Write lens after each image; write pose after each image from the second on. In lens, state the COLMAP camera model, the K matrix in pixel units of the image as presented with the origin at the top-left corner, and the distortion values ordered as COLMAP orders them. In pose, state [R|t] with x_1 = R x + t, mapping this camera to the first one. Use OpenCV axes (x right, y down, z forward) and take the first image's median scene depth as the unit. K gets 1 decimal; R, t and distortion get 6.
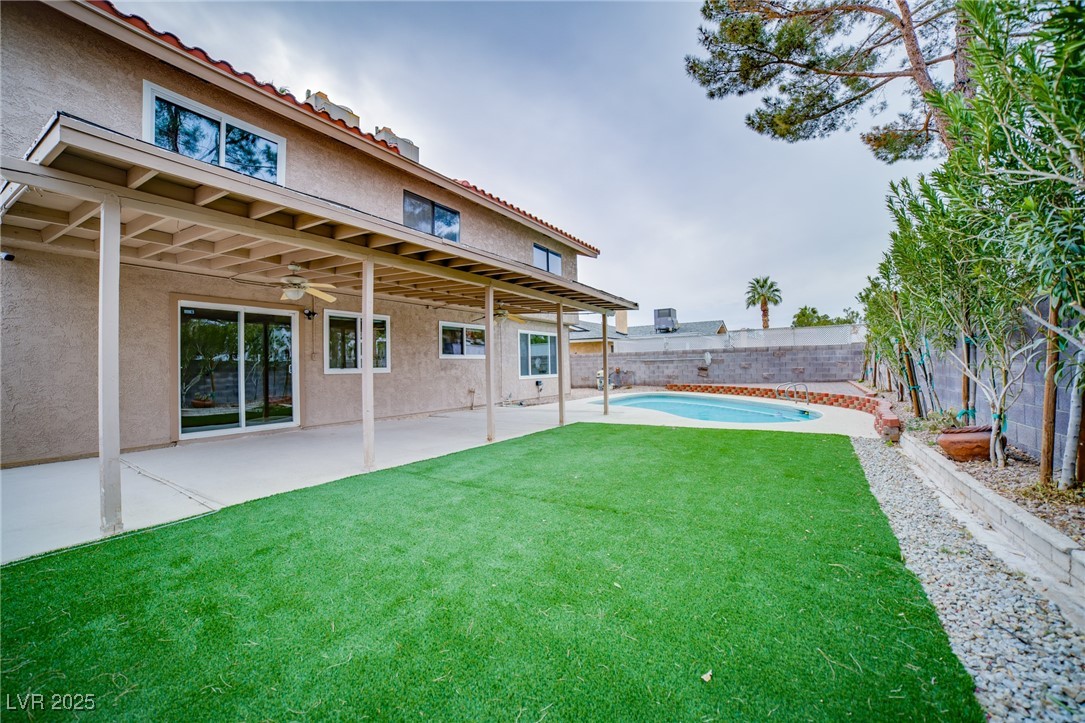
lens RADIAL K [[440.1, 0, 539.9], [0, 440.1, 358.9], [0, 0, 1]] dist [-0.106698, 0.037232]
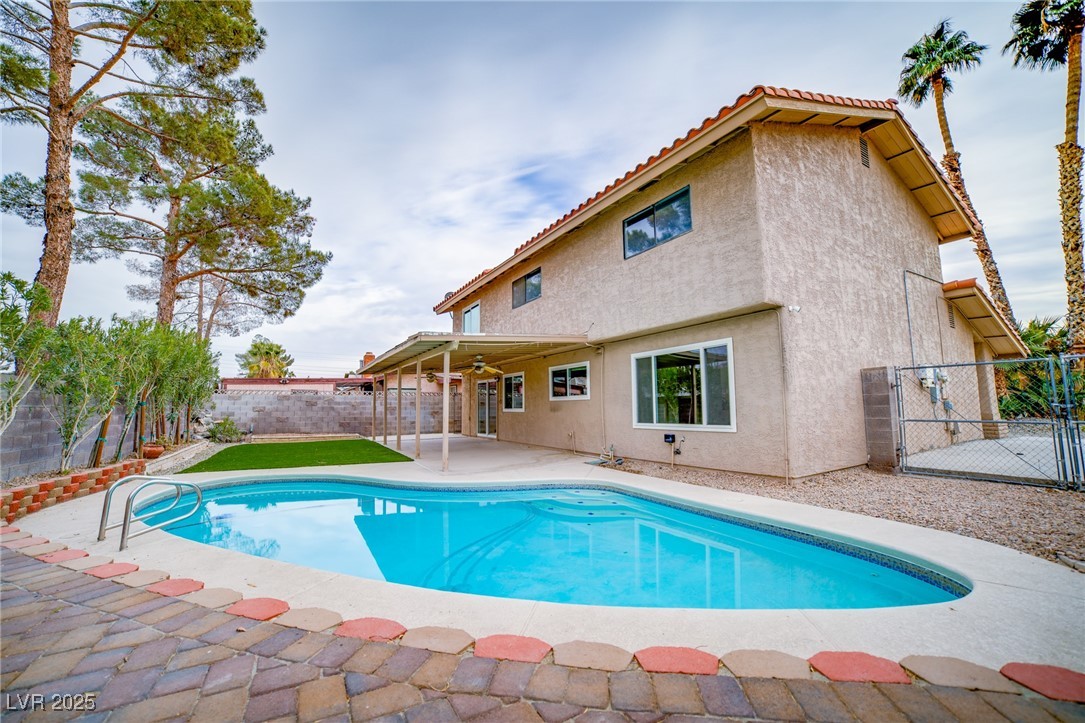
lens RADIAL K [[440.1, 0, 539.9], [0, 440.1, 358.9], [0, 0, 1]] dist [-0.106698, 0.037232]
pose [[-0.468371, -0.068455, -0.880876, 1.245561], [0.037528, 0.994553, -0.097243, 0.001975], [0.882735, -0.078604, -0.463250, 2.402698]]
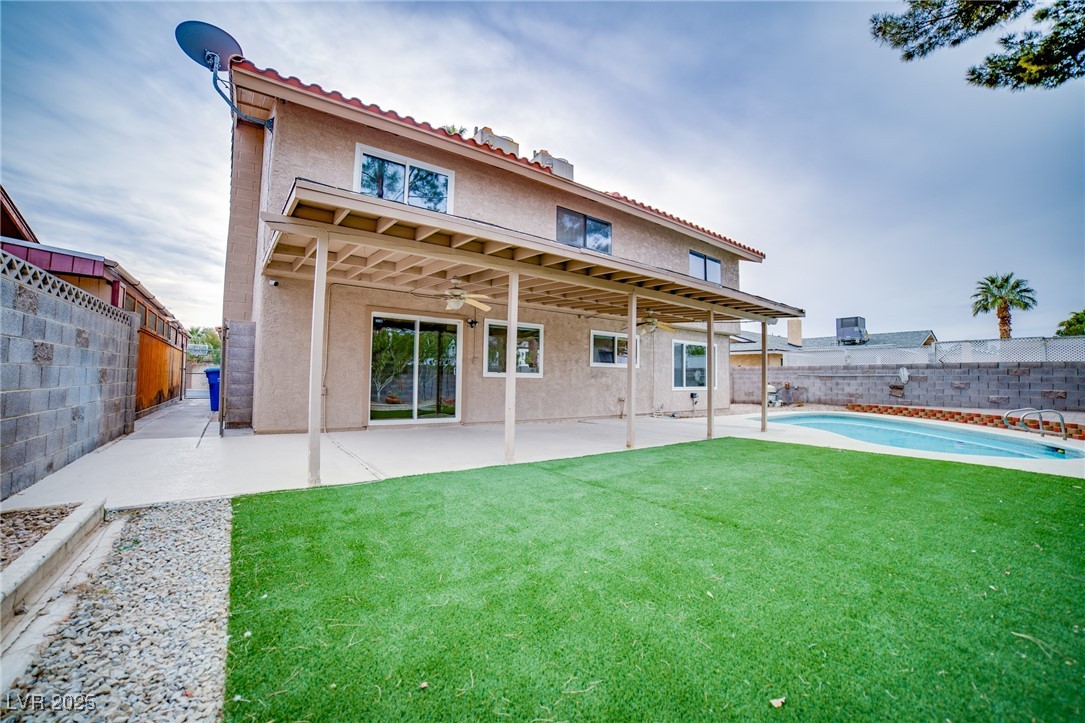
lens RADIAL K [[439.7, 0, 532.7], [0, 439.7, 359.0], [0, 0, 1]] dist [-0.112869, 0.041505]
pose [[0.927288, 0.018375, -0.373898, 0.049169], [-0.028259, 0.999381, -0.020970, 0.011515], [0.373281, 0.030011, 0.927233, -0.010154]]
